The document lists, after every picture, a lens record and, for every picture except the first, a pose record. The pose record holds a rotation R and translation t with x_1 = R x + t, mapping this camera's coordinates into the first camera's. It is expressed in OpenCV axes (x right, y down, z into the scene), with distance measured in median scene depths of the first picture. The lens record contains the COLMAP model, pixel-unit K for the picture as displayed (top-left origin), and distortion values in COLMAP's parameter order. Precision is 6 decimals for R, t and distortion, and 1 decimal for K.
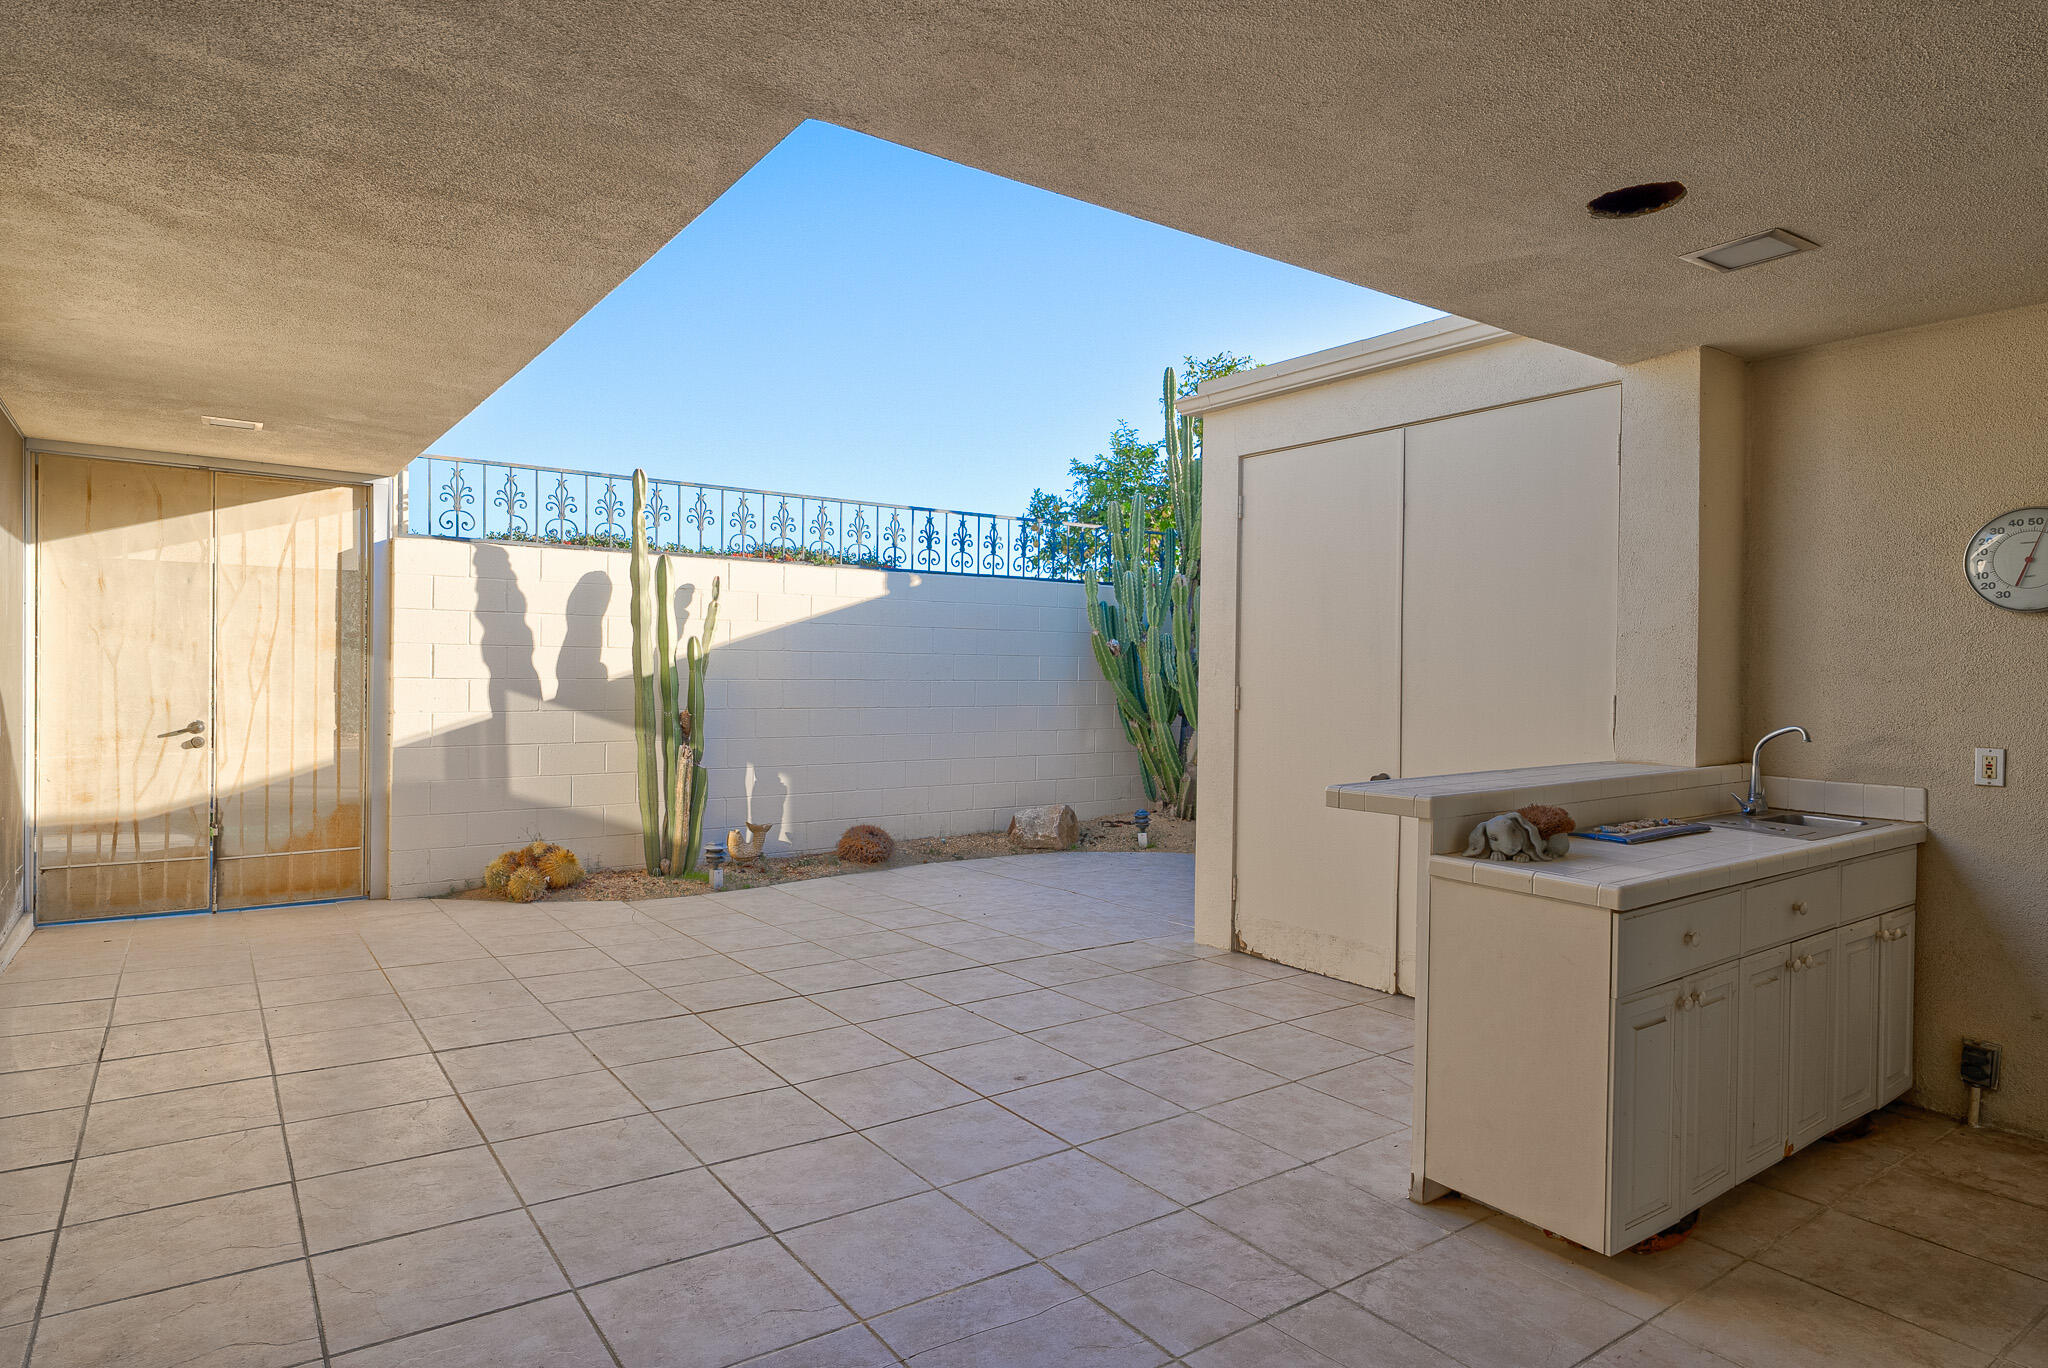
lens RADIAL K [[1172.6, 0, 1033.1], [0, 1172.6, 679.4], [0, 0, 1]] dist [0.017562, 0.002372]
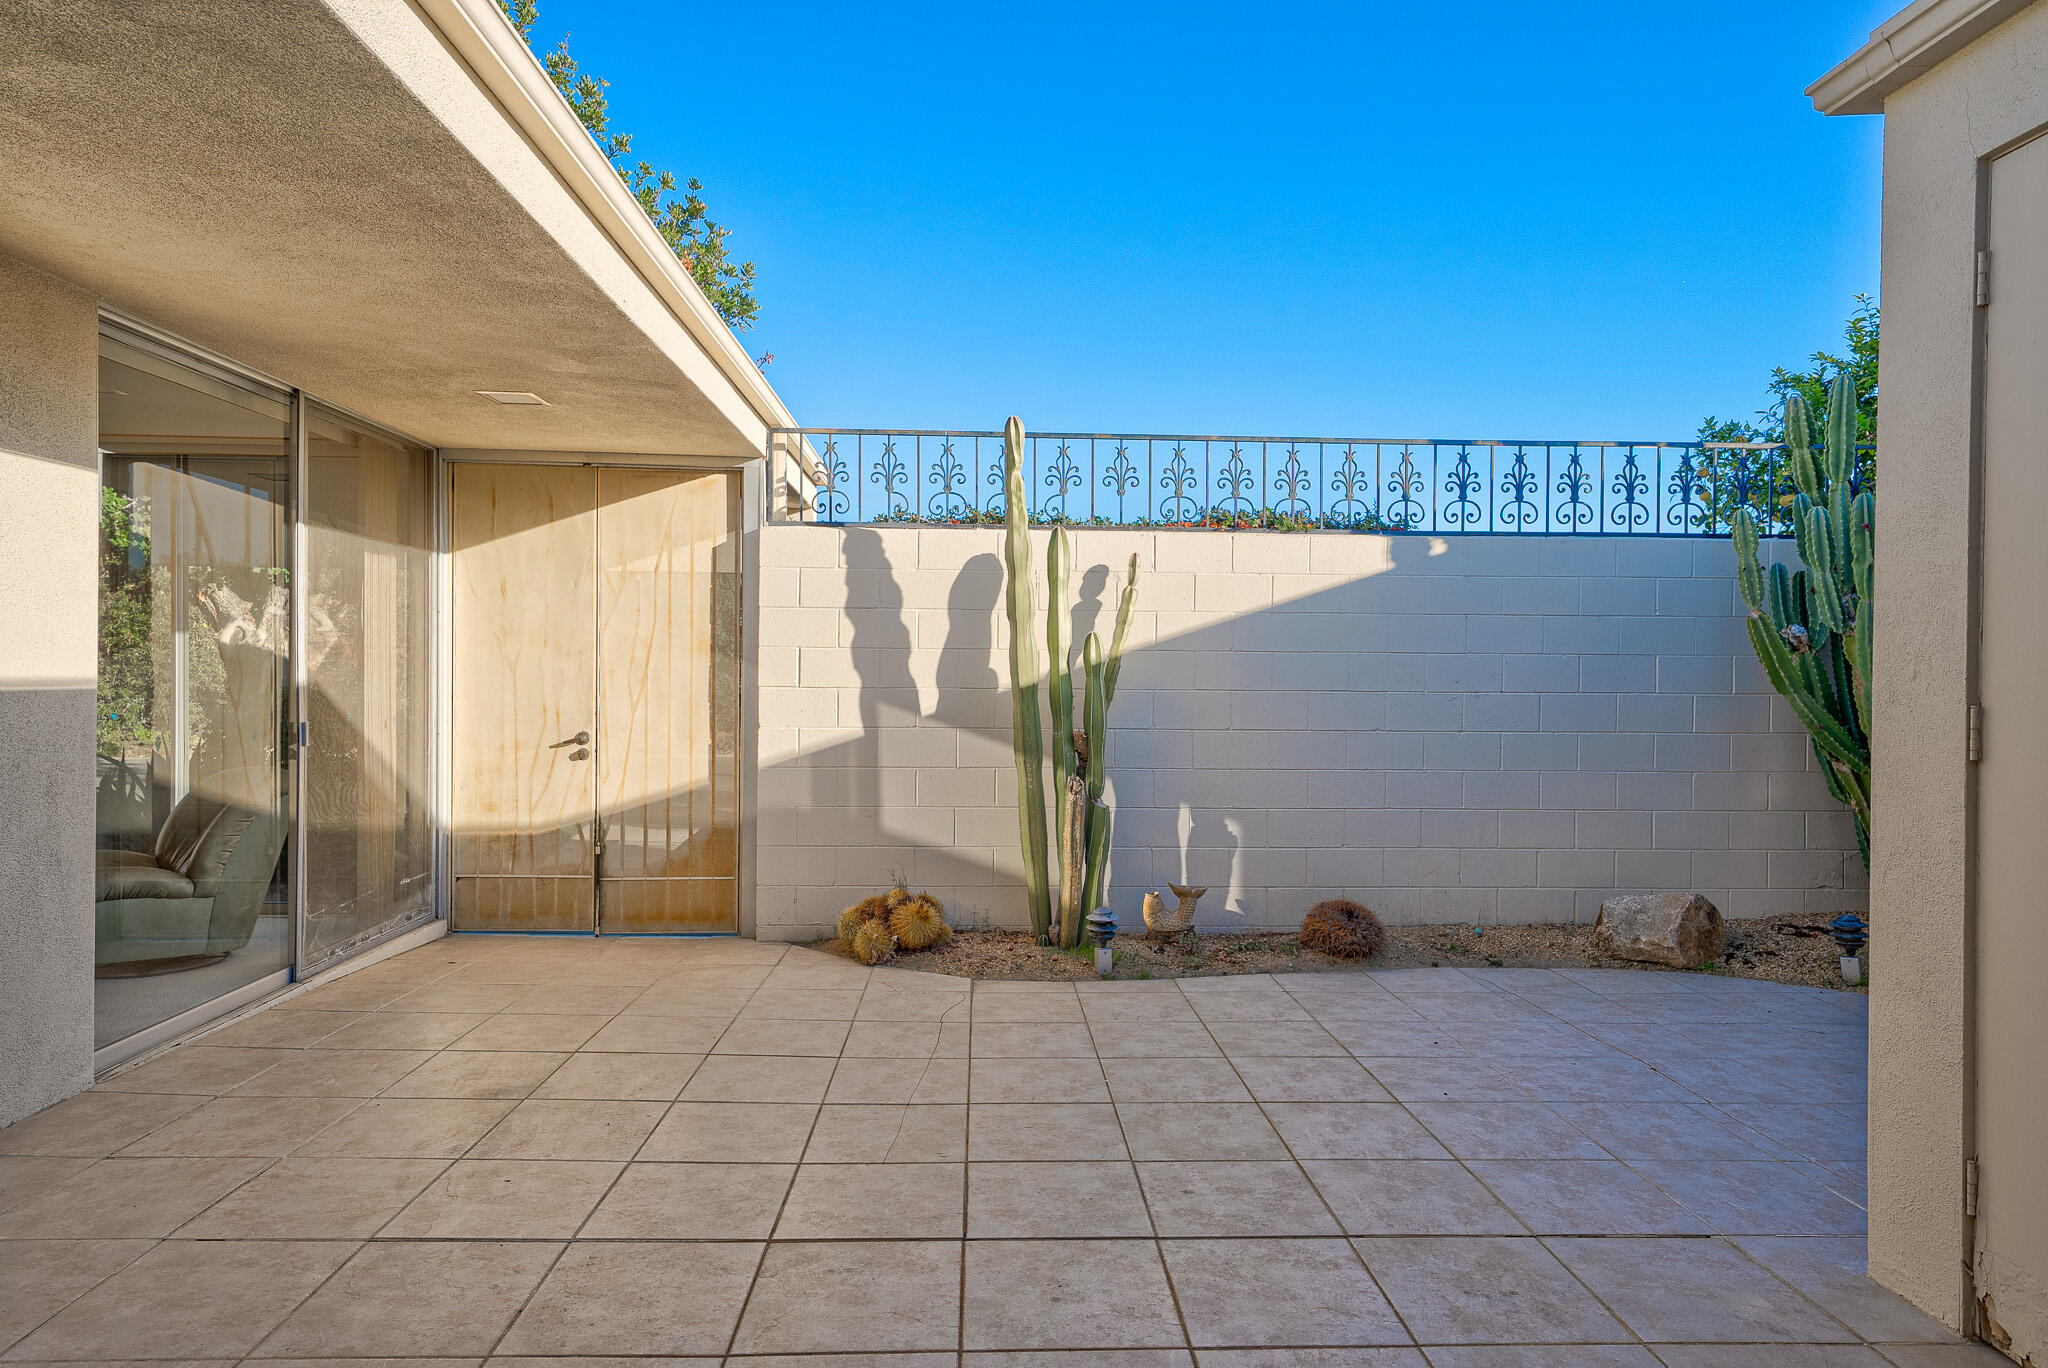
lens RADIAL K [[1187.9, 0, 1018.7], [0, 1187.9, 677.5], [0, 0, 1]] dist [0.014510, 0.003603]
pose [[0.833526, -0.003827, -0.552467, 0.100741], [-0.003194, 0.999926, -0.011745, 0.001536], [0.552471, 0.011554, 0.833452, 0.359216]]
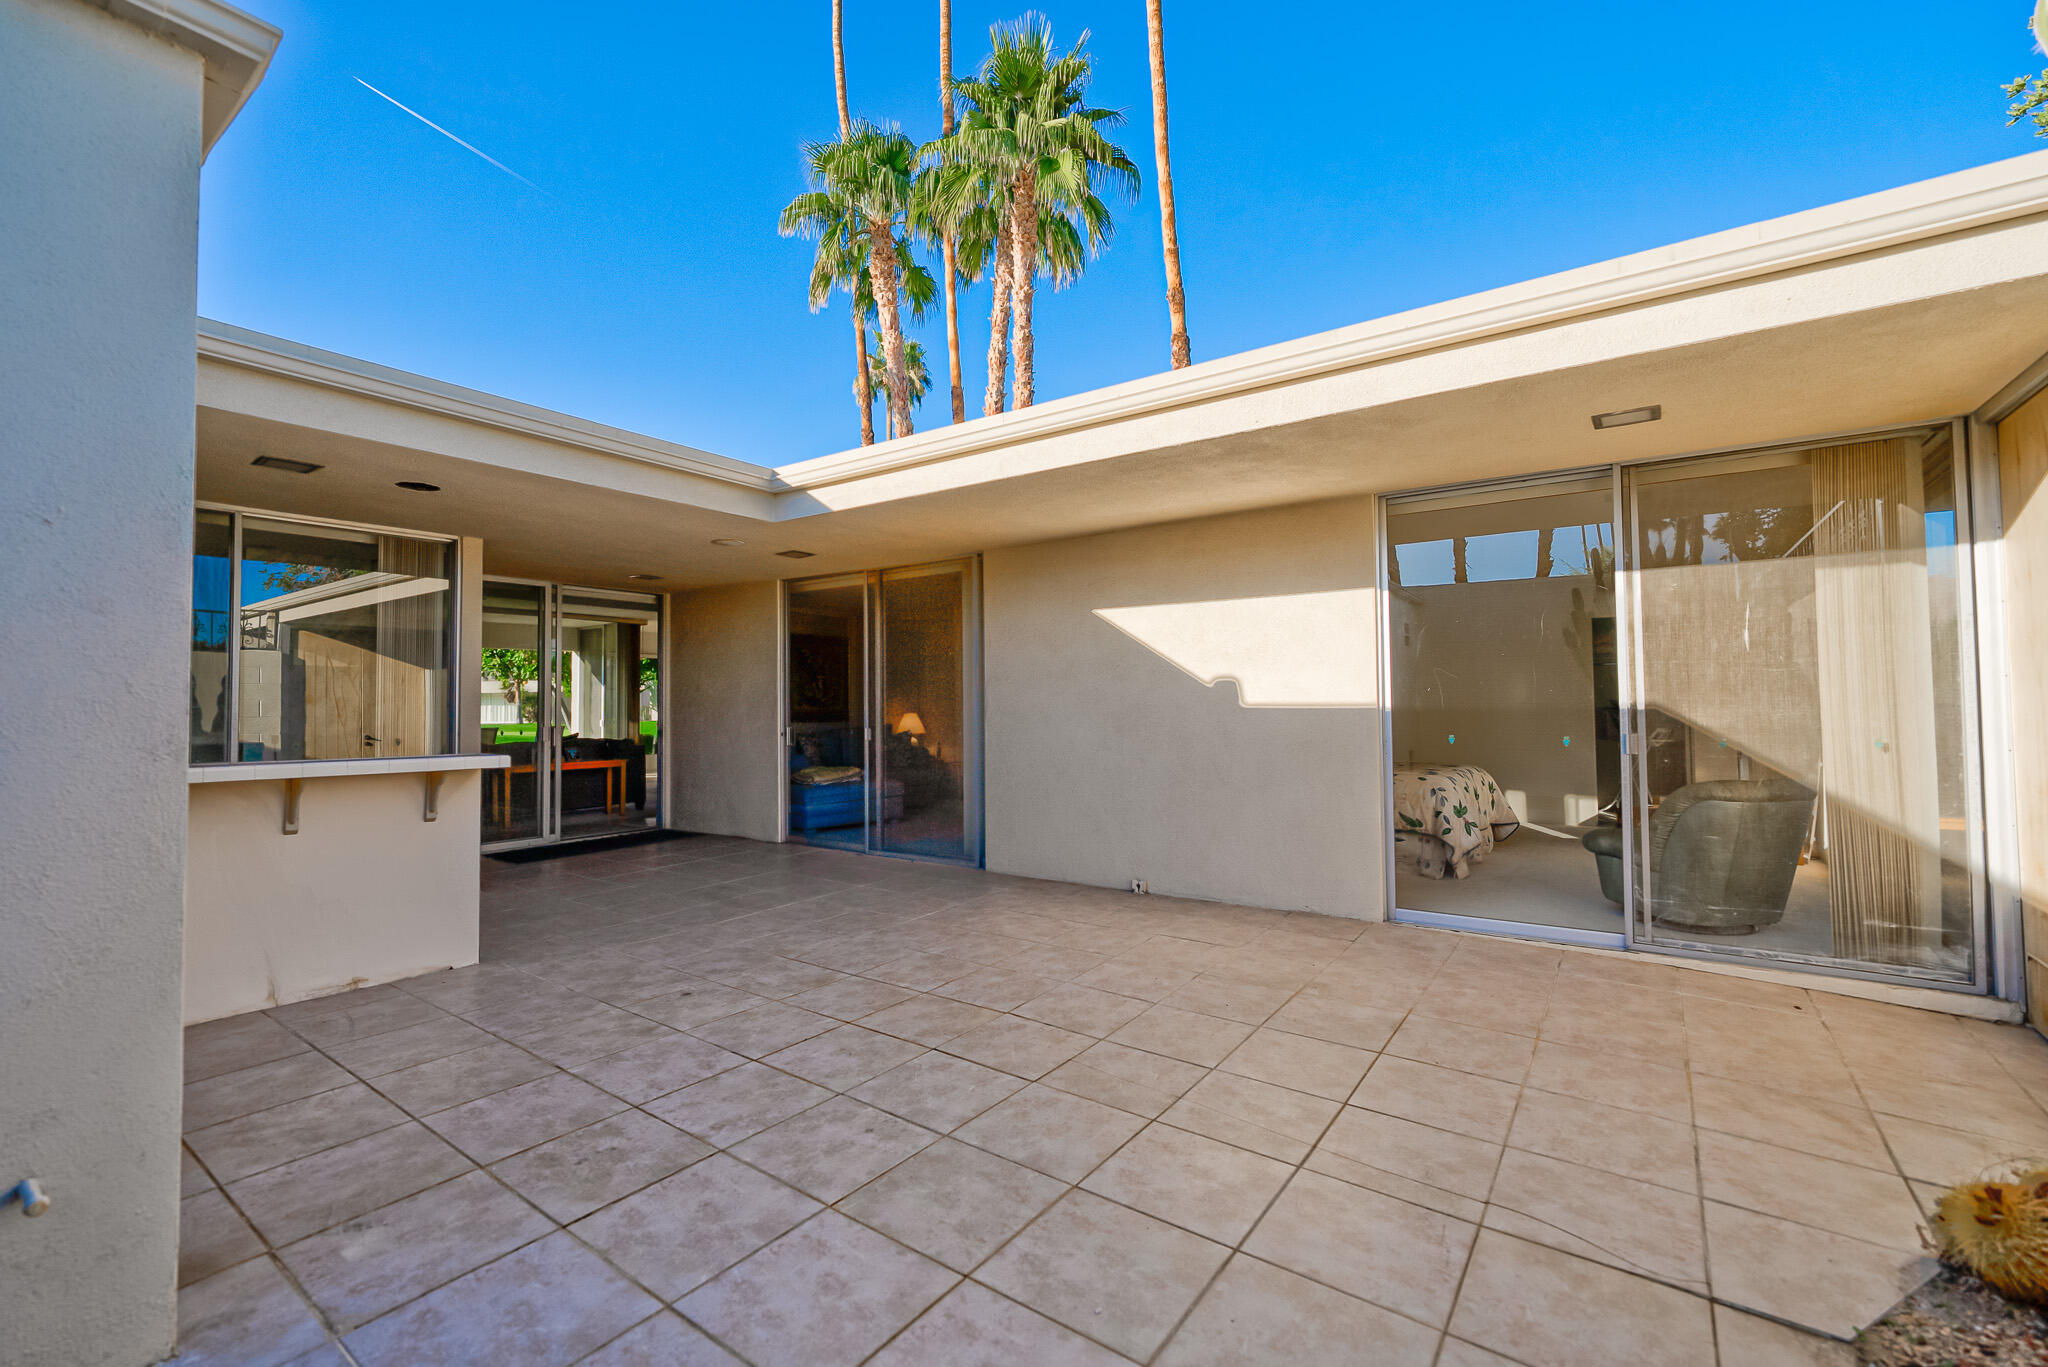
lens RADIAL K [[880.6, 0, 1027.6], [0, 880.6, 680.3], [0, 0, 1]] dist [-0.000198, 0.000125]
pose [[-0.948673, -0.014192, -0.315940, -0.031704], [-0.007401, 0.999715, -0.022684, -0.000053], [0.316172, -0.019182, -0.948508, 1.139741]]
